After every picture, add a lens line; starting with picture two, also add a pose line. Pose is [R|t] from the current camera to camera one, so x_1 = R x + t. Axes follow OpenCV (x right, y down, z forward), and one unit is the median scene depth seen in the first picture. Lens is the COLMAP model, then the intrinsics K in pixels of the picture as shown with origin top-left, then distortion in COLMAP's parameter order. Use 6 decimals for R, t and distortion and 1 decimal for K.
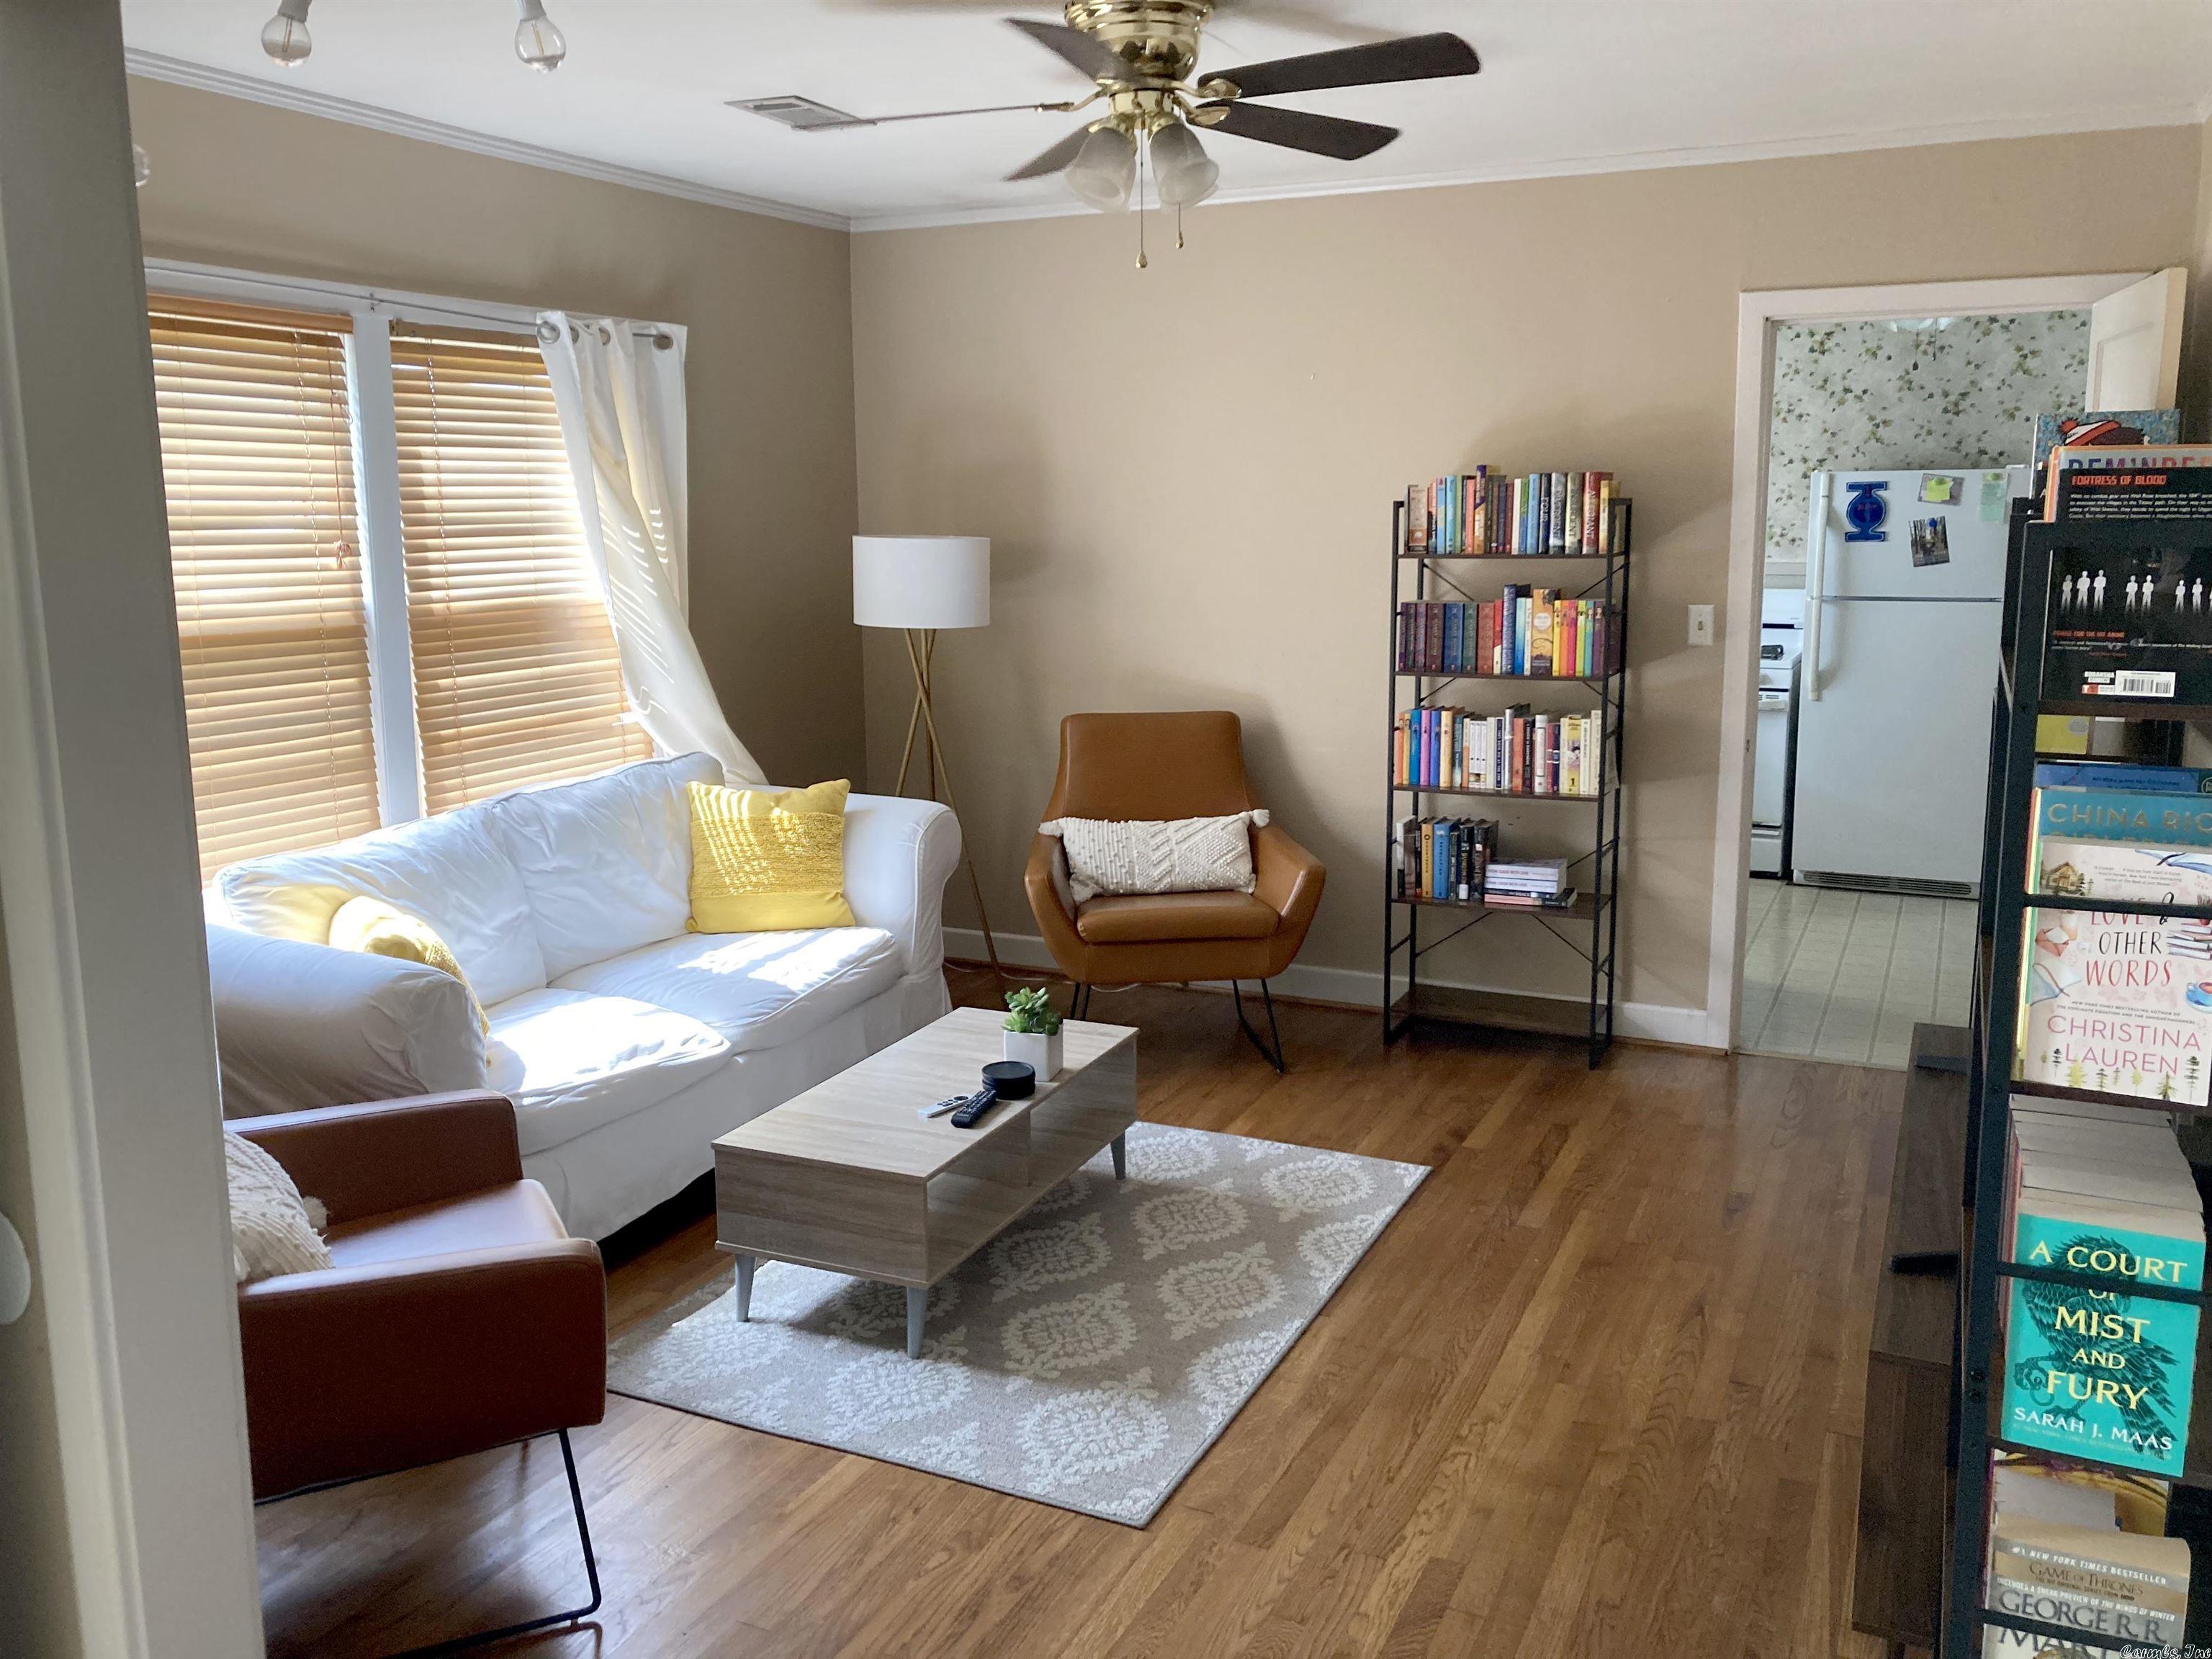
lens RADIAL K [[1823.5, 0, 1106.0], [0, 1823.5, 829.5], [0, 0, 1]] dist [0.036115, -0.018531]
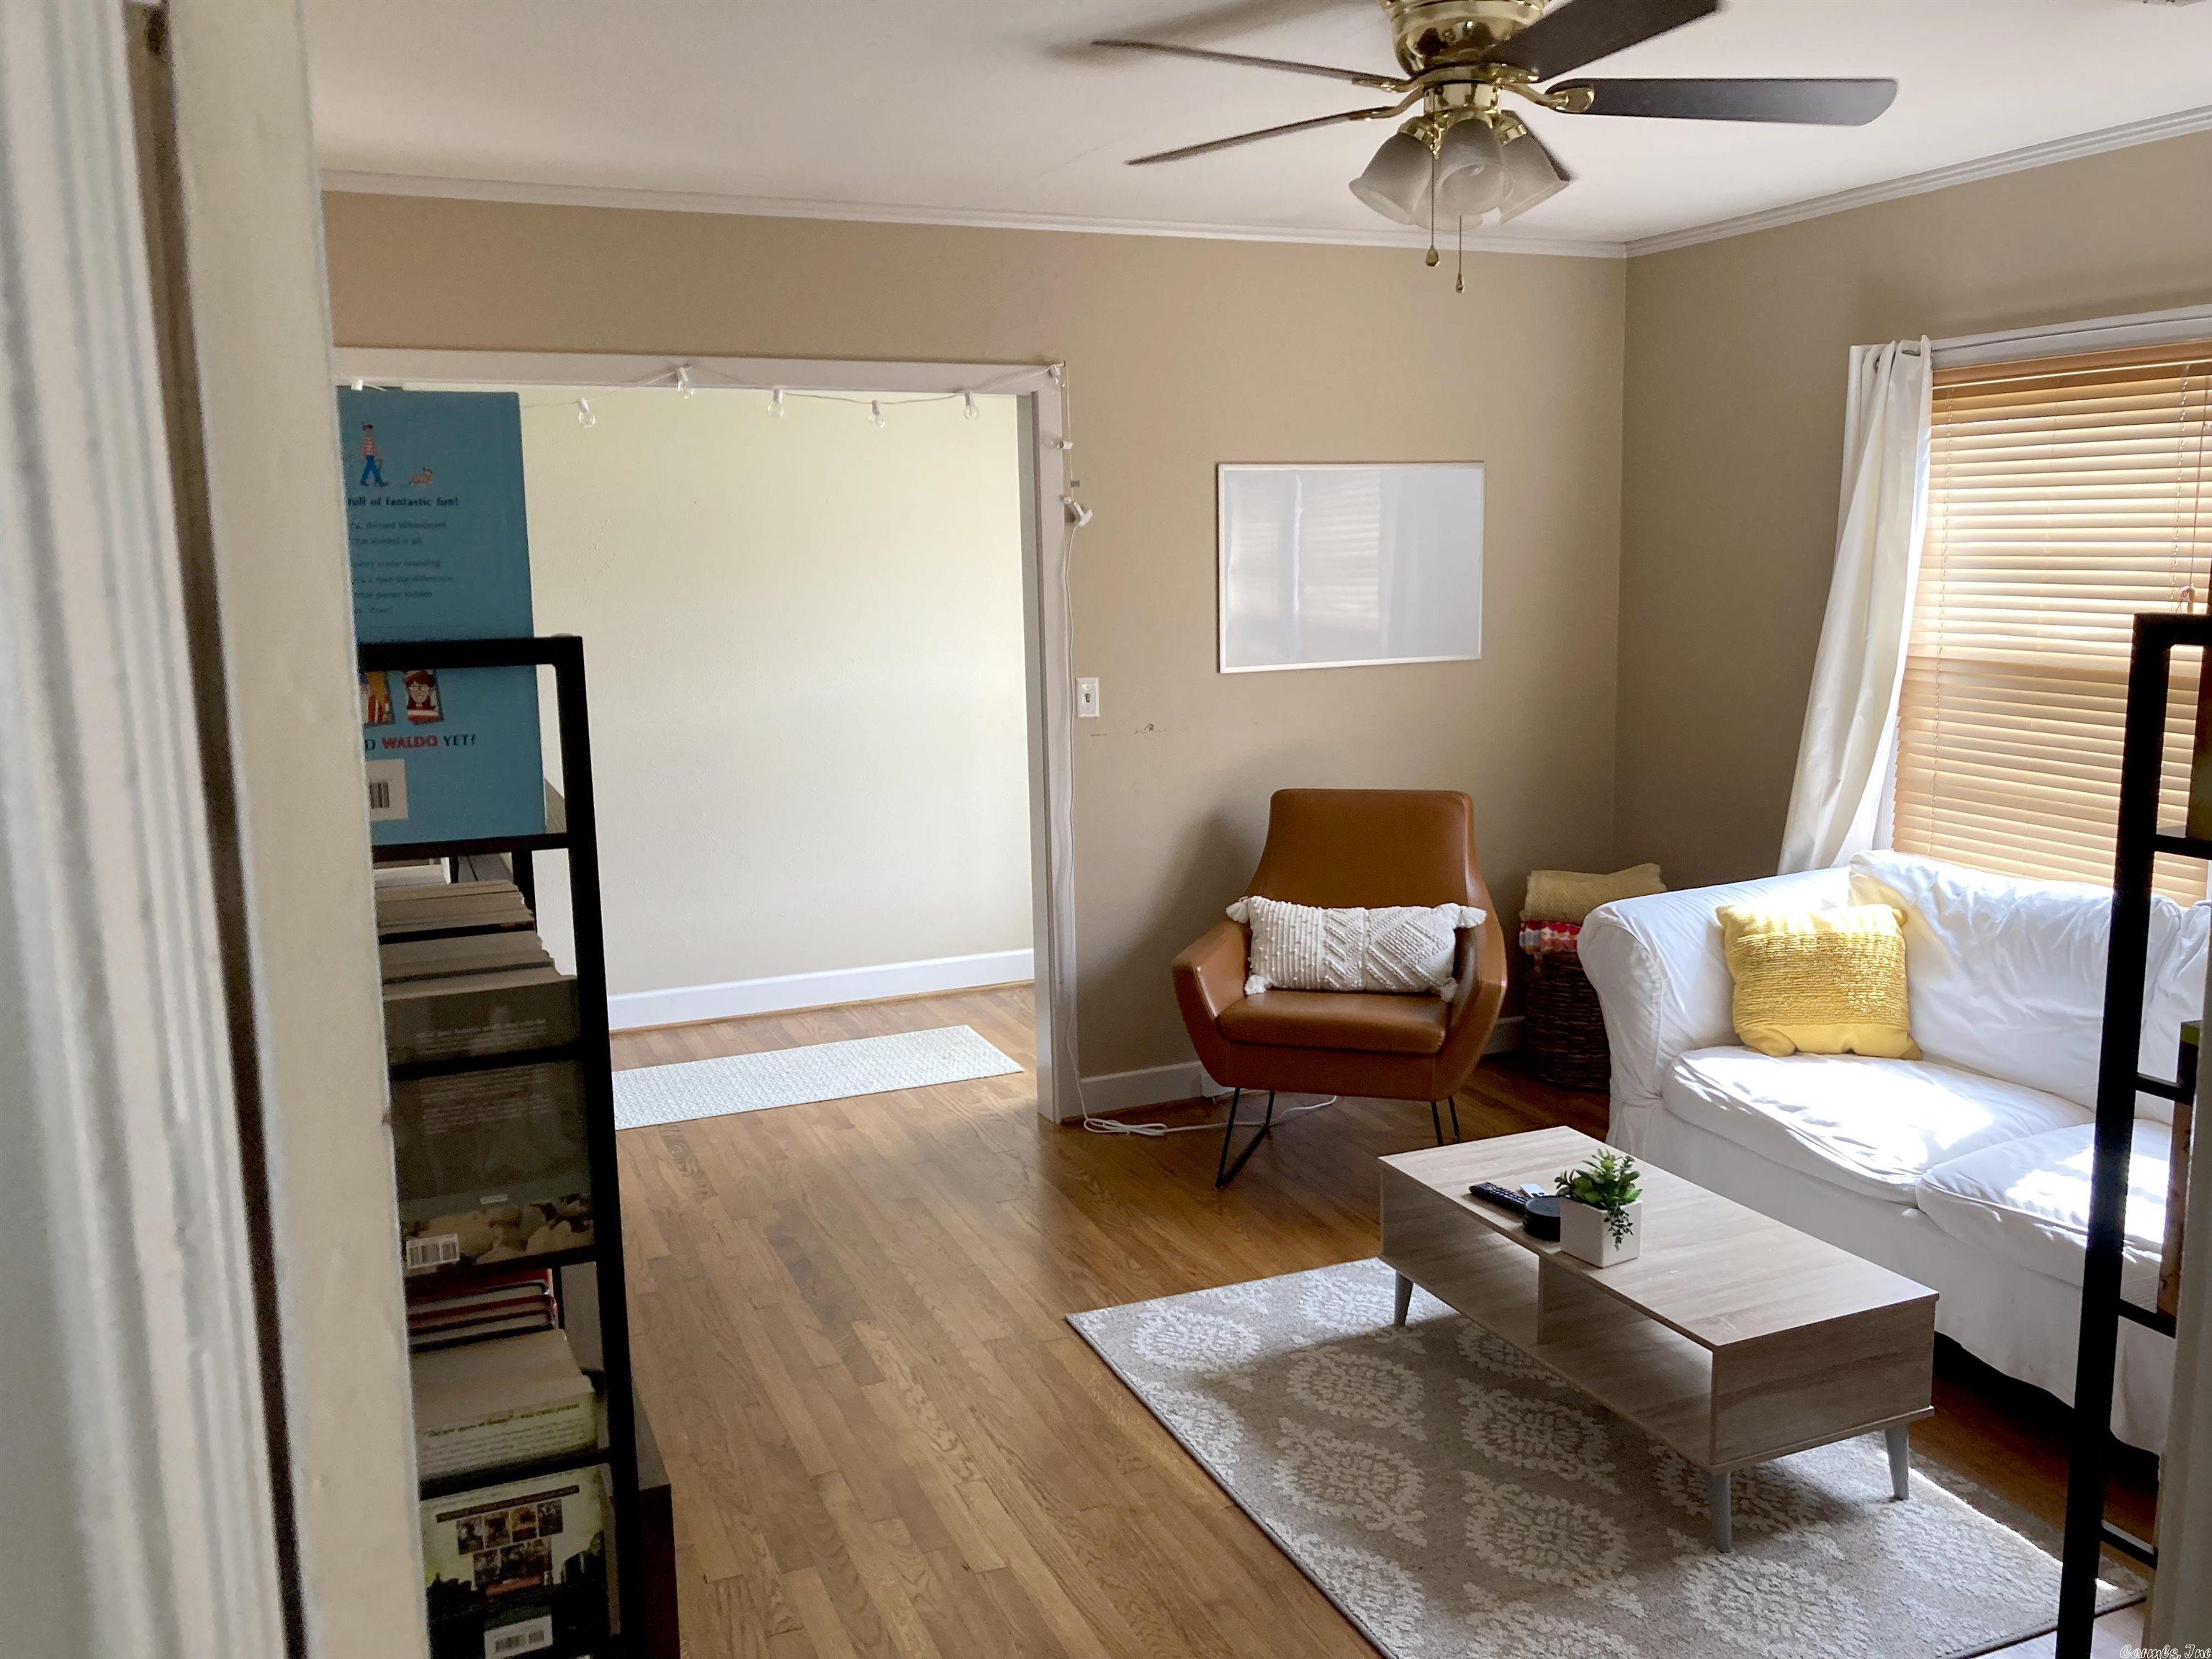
lens RADIAL K [[1823.5, 0, 1106.0], [0, 1823.5, 829.5], [0, 0, 1]] dist [0.036115, -0.018531]
pose [[-0.667973, 0.142773, -0.730361, 0.750701], [-0.106983, 0.952807, 0.284102, -0.286033], [0.736455, 0.267909, -0.621175, 1.405009]]
